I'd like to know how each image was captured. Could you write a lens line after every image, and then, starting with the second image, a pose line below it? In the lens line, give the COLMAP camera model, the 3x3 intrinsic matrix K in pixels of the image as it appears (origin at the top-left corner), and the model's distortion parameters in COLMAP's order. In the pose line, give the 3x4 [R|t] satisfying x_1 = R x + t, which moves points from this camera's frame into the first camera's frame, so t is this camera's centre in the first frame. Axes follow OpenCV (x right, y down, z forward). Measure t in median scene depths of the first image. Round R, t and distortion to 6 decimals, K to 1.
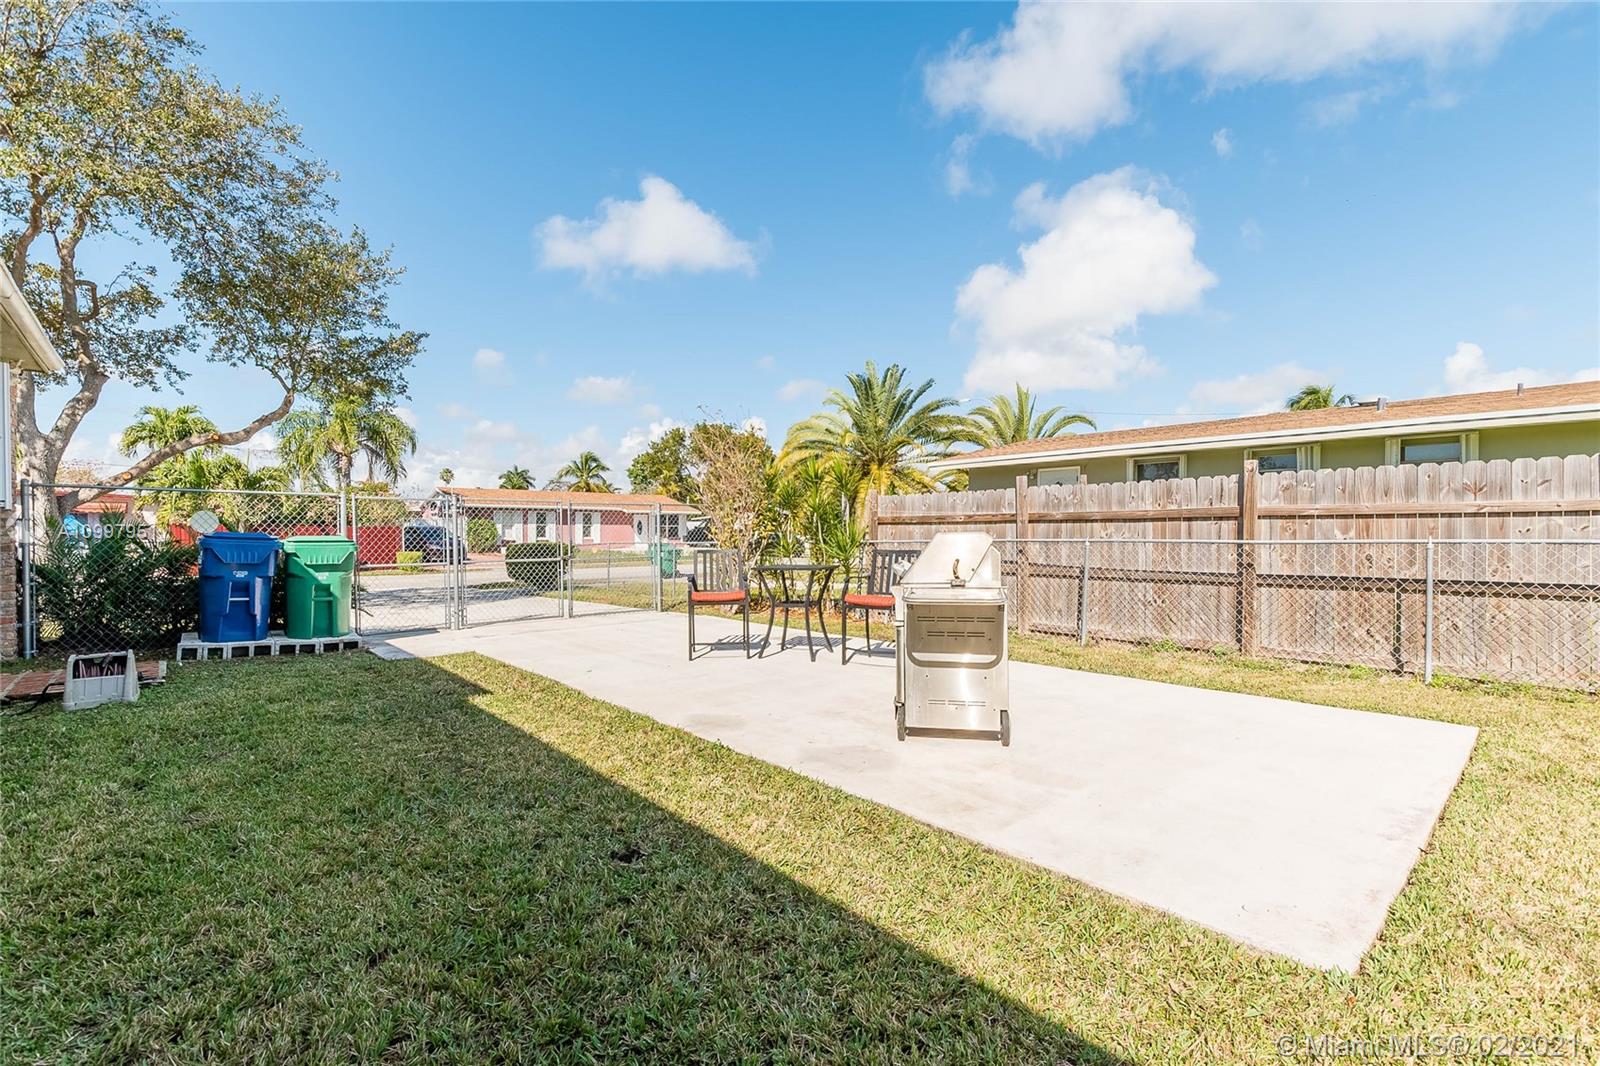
lens RADIAL K [[716.1, 0, 803.6], [0, 716.1, 533.5], [0, 0, 1]] dist [-0.000409, -0.008820]
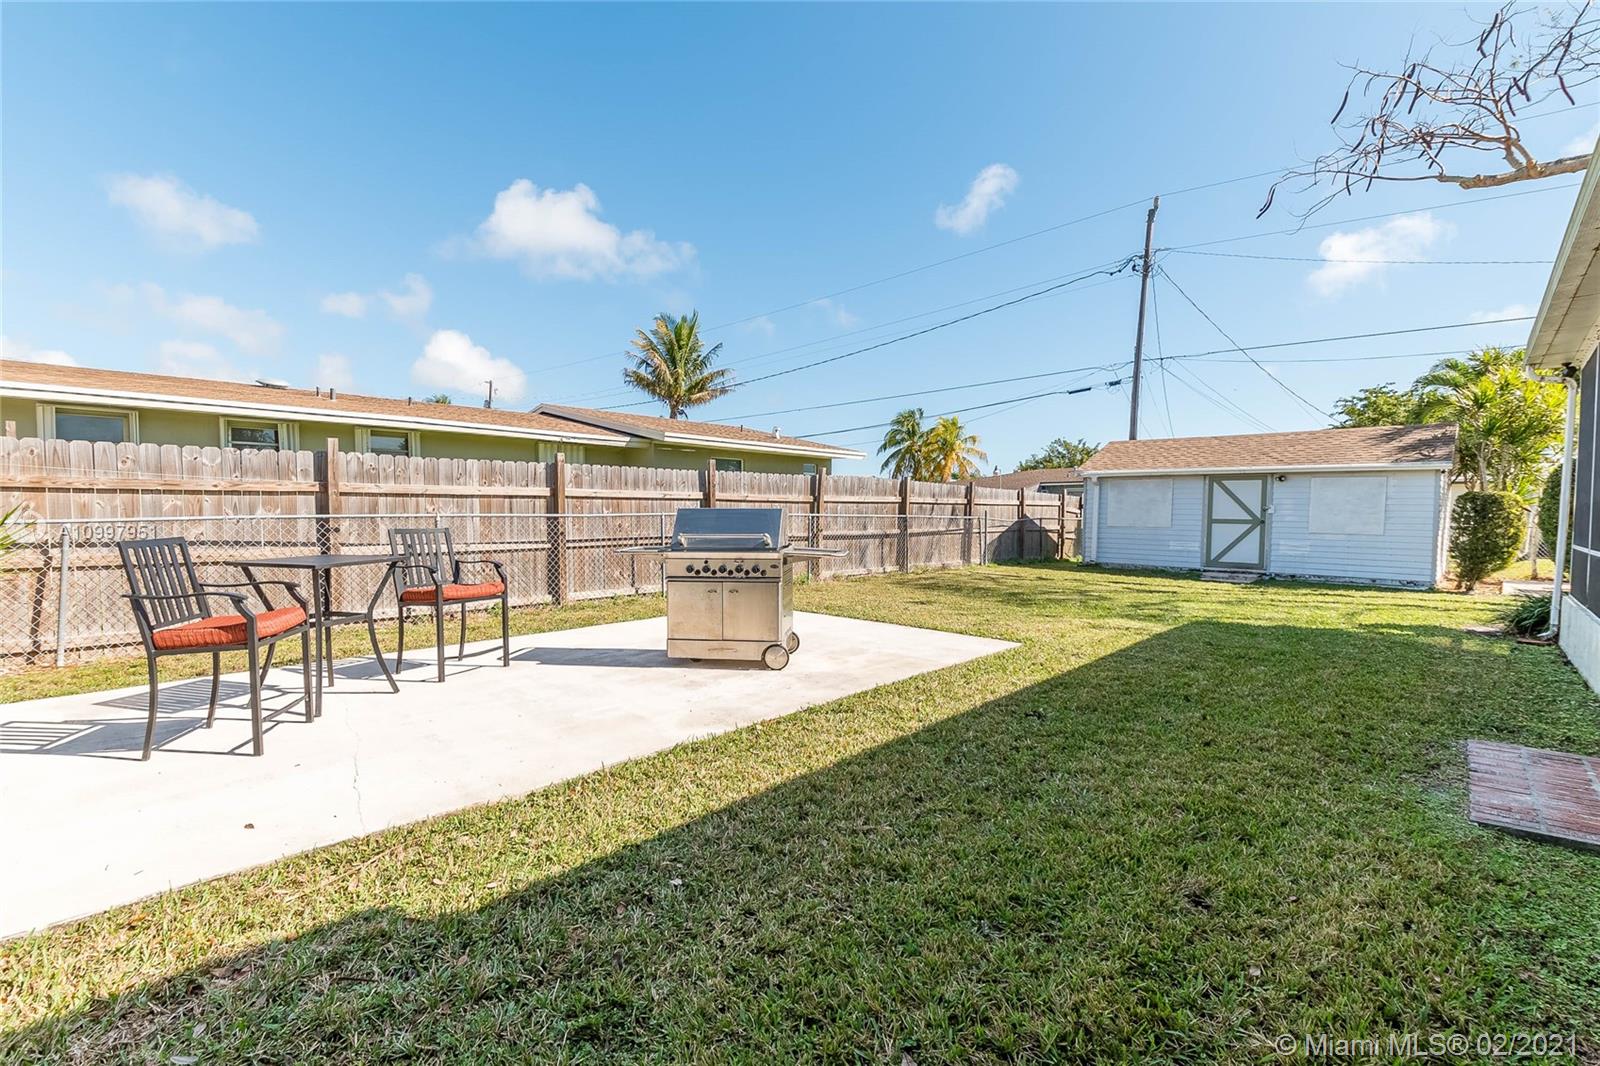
lens RADIAL K [[716.1, 0, 804.6], [0, 716.1, 544.7], [0, 0, 1]] dist [-0.000409, -0.008820]
pose [[-0.107149, -0.045852, 0.993185, -0.719645], [0.000147, 0.998935, 0.046133, 0.004424], [-0.994243, 0.005090, -0.107028, 0.699667]]
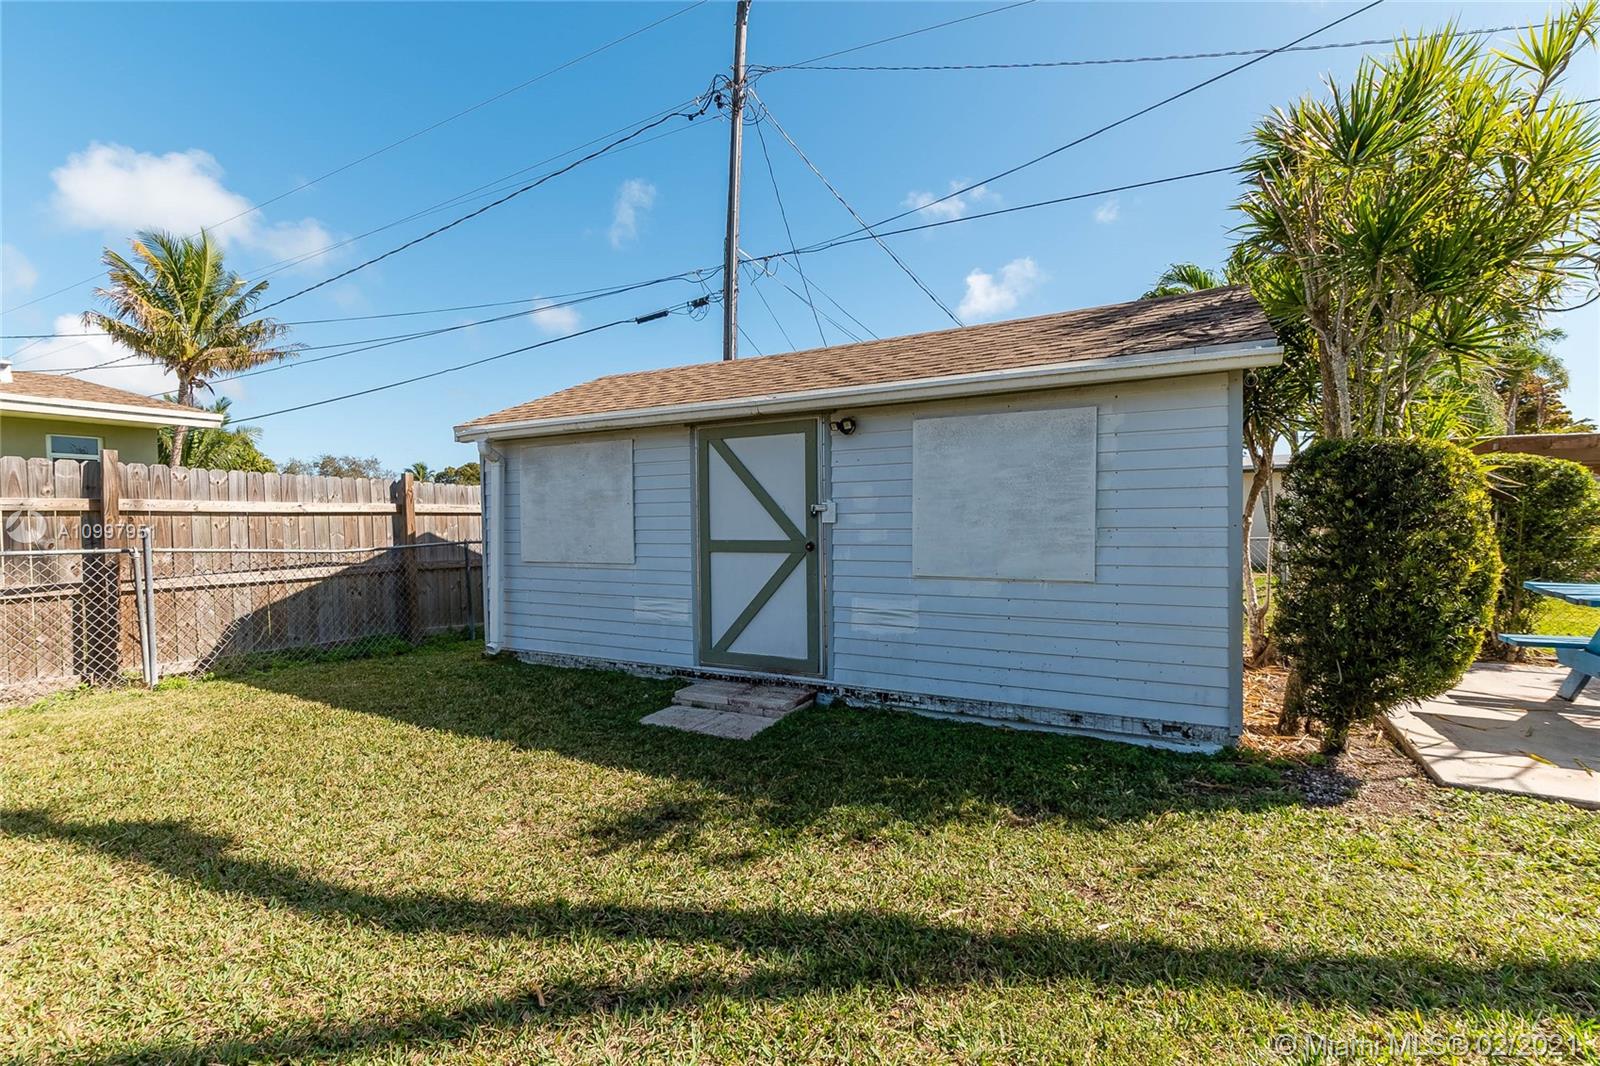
lens RADIAL K [[716.1, 0, 803.4], [0, 716.1, 543.9], [0, 0, 1]] dist [-0.000409, -0.008820]
pose [[-0.383792, -0.021108, 0.923178, 0.502977], [0.021954, 0.999248, 0.031974, 0.007398], [-0.923159, 0.032538, -0.383040, -0.541731]]
